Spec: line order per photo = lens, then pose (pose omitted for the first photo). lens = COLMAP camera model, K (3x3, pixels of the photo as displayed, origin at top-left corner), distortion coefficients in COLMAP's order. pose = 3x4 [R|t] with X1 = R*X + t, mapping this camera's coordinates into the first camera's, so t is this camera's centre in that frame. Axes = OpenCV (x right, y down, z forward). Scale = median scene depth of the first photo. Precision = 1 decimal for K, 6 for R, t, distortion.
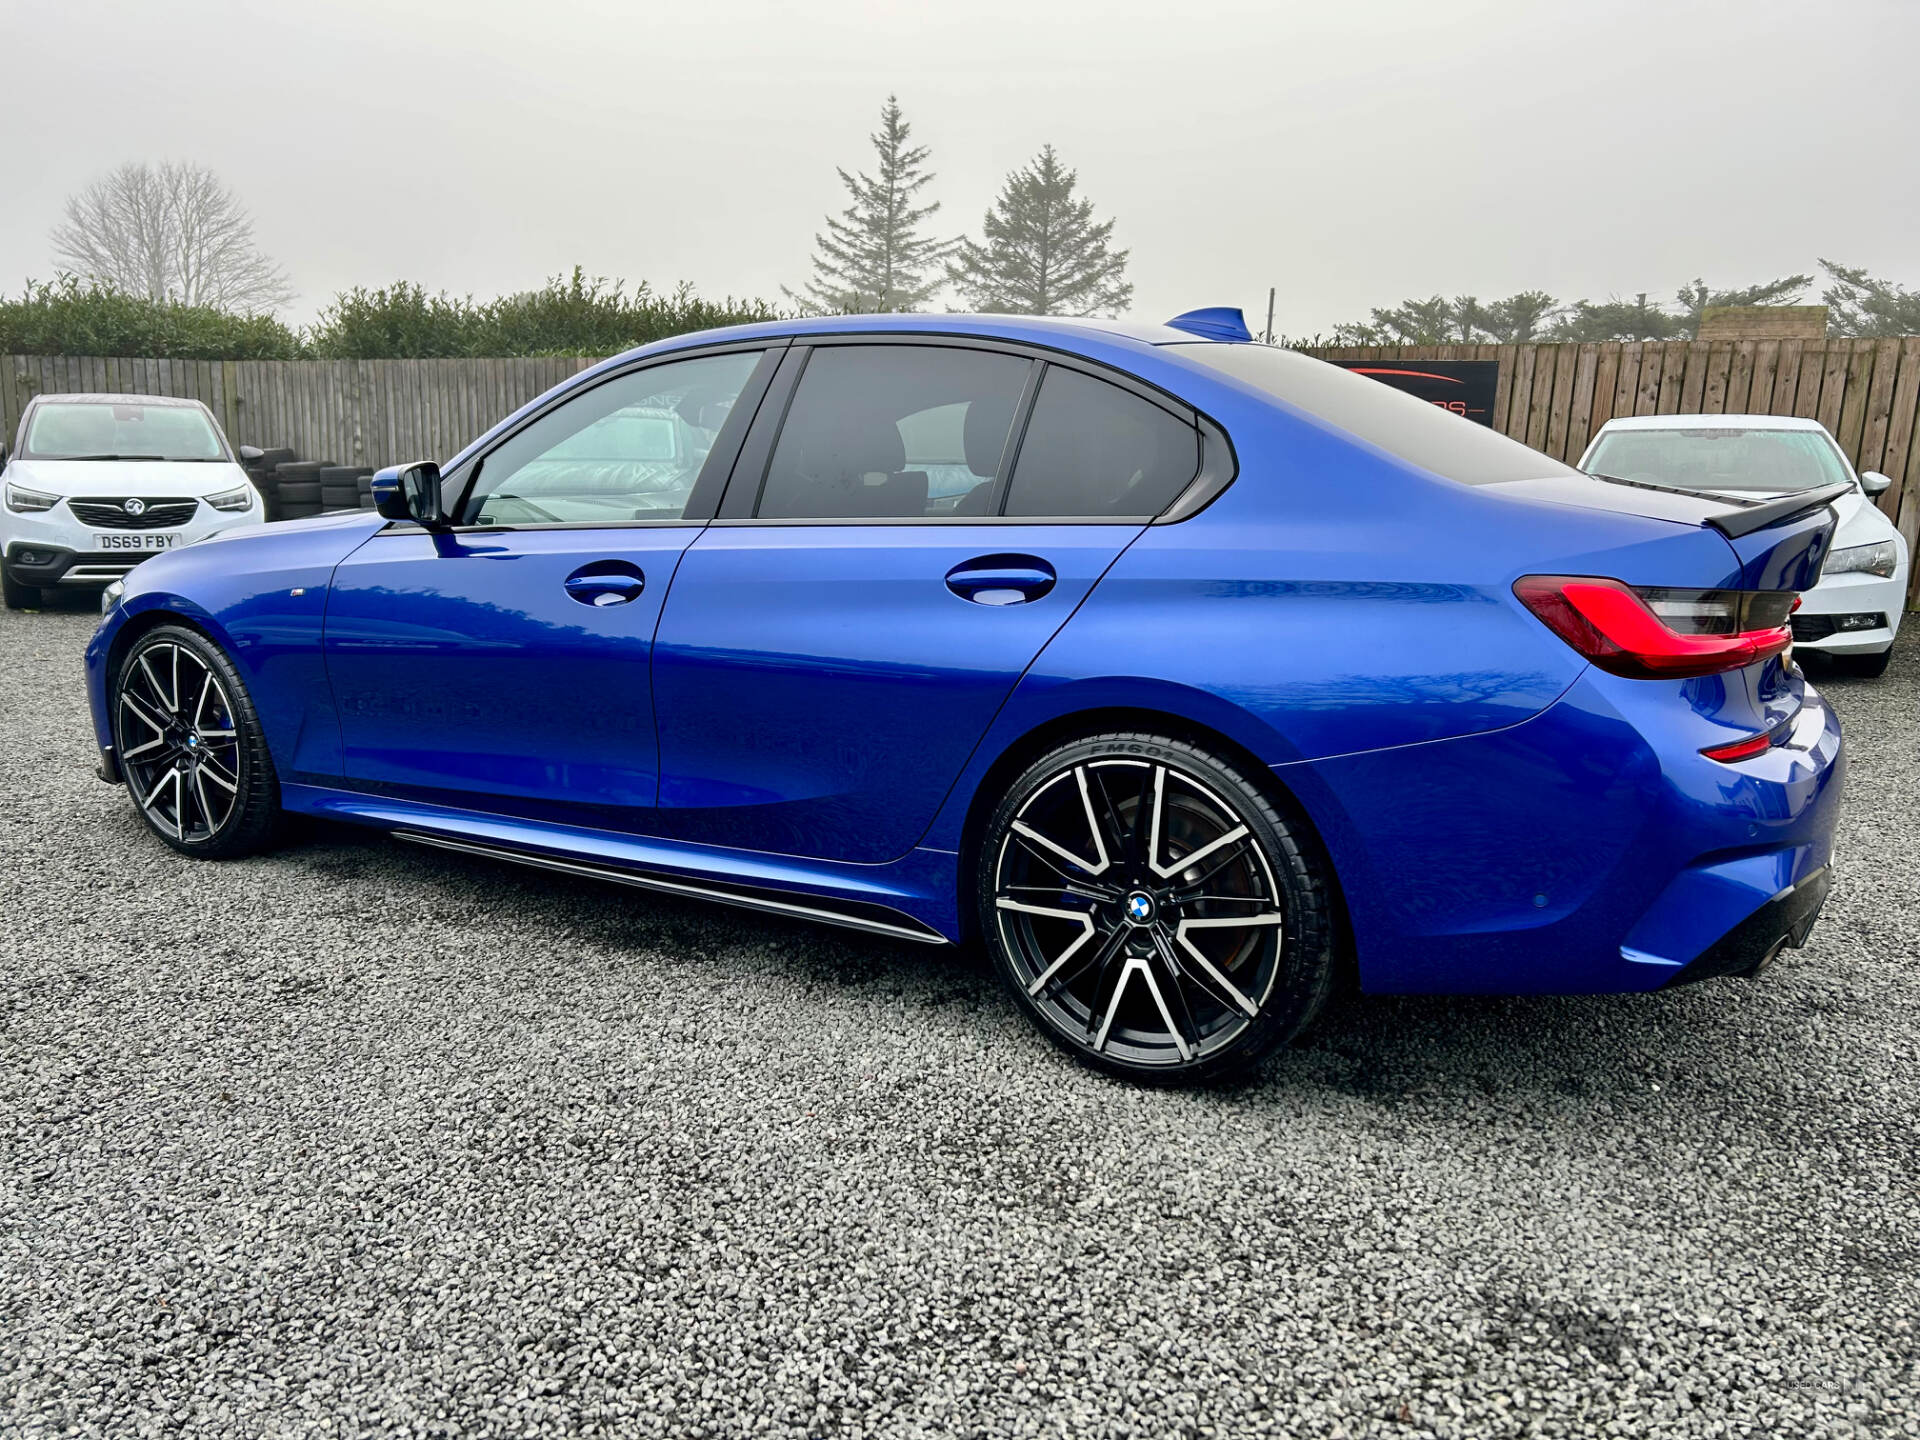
lens RADIAL K [[1466.8, 0, 960.0], [0, 1466.8, 720.0], [0, 0, 1]] dist [0.055368, -0.055482]
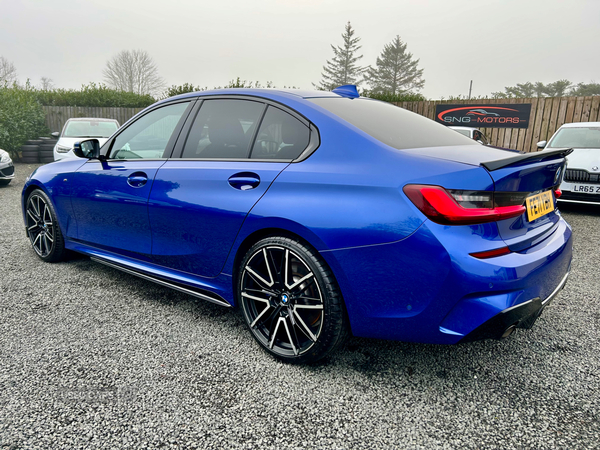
lens RADIAL K [[458.4, 0, 300.0], [0, 458.4, 225.0], [0, 0, 1]] dist [0.055368, -0.055482]
pose [[0.987680, 0.031009, -0.153382, 0.271451], [-0.028967, 0.999460, 0.015530, -0.026904], [0.153781, -0.010896, 0.988045, 0.134436]]
